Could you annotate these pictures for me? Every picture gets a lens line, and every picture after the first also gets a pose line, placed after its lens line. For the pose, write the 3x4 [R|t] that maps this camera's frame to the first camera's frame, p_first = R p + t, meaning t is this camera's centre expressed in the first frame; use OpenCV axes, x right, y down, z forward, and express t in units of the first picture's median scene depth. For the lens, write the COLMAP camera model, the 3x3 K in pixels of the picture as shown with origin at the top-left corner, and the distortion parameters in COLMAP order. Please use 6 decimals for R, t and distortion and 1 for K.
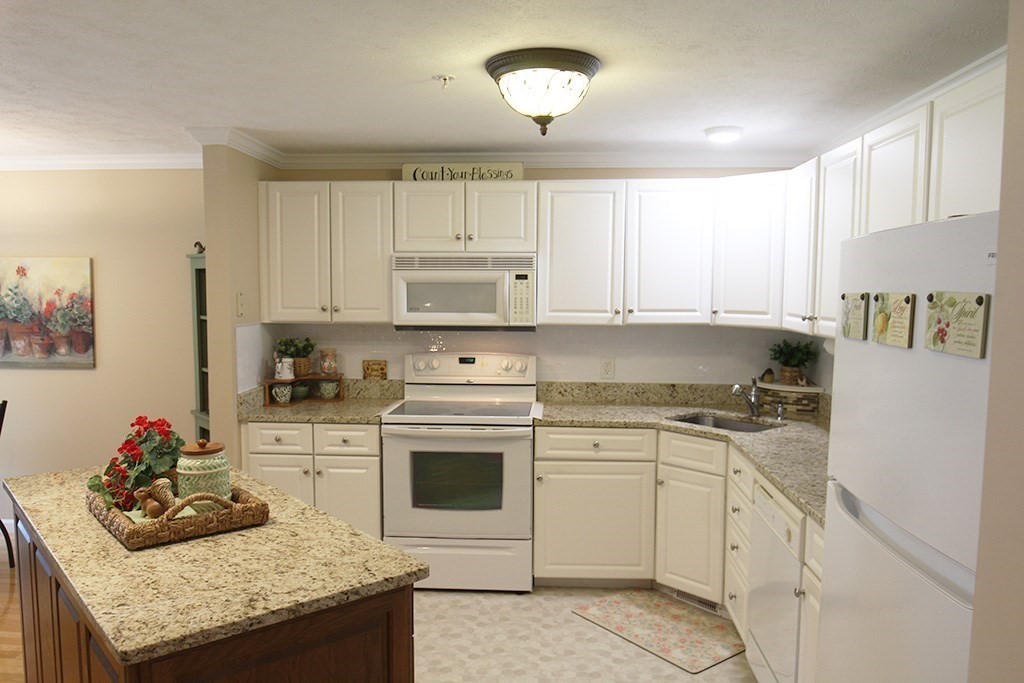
lens RADIAL K [[756.2, 0, 514.1], [0, 756.2, 352.0], [0, 0, 1]] dist [-0.033975, -0.001023]
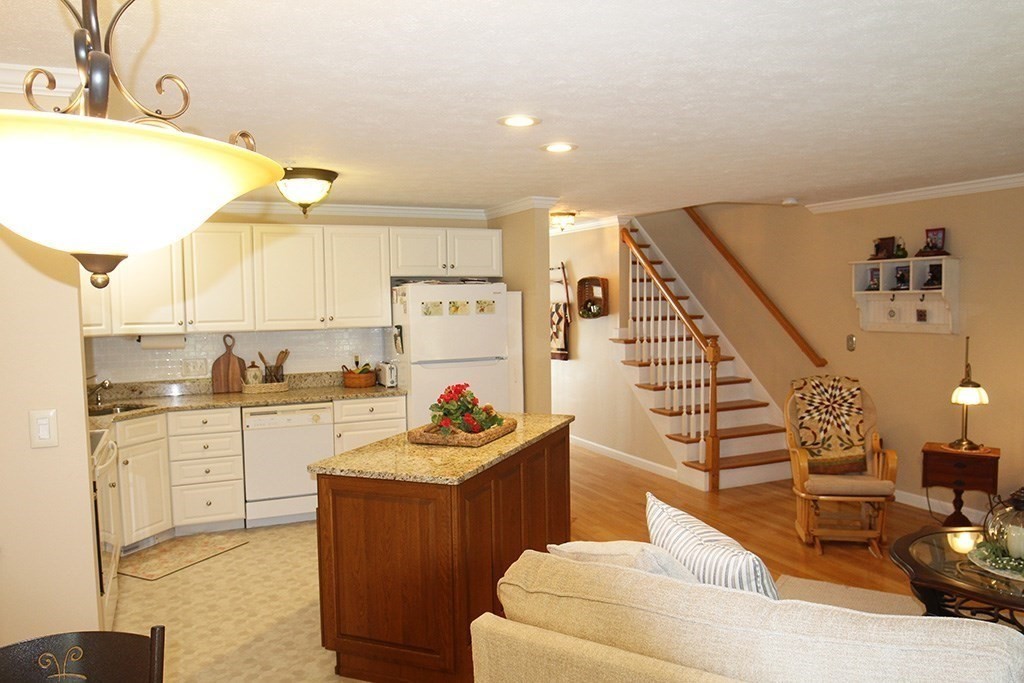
lens RADIAL K [[764.5, 0, 512.0], [0, 764.5, 341.5], [0, 0, 1]] dist [-0.024818, -0.009628]
pose [[-0.470818, -0.052324, 0.880678, -1.102921], [0.086984, 0.990623, 0.105359, -0.093132], [-0.877932, 0.126210, -0.461851, 0.916106]]
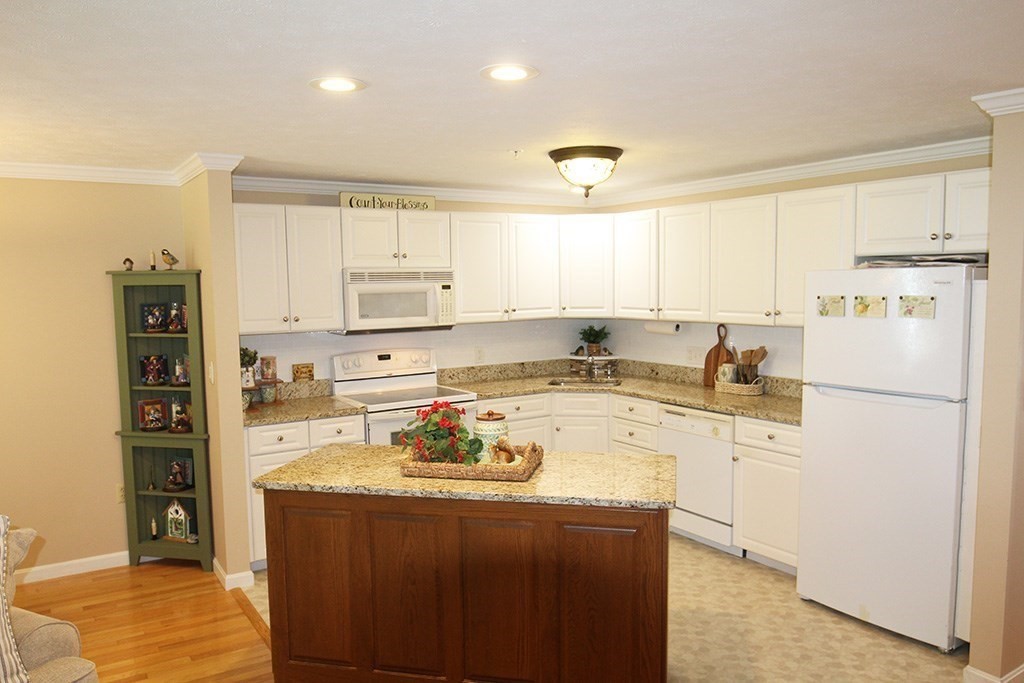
lens RADIAL K [[756.2, 0, 514.1], [0, 756.2, 352.0], [0, 0, 1]] dist [-0.033975, -0.001023]
pose [[0.800160, -0.073292, 0.595292, -0.658478], [0.071356, 0.997090, 0.026849, -0.015575], [-0.595527, 0.020994, 0.803061, -0.093346]]
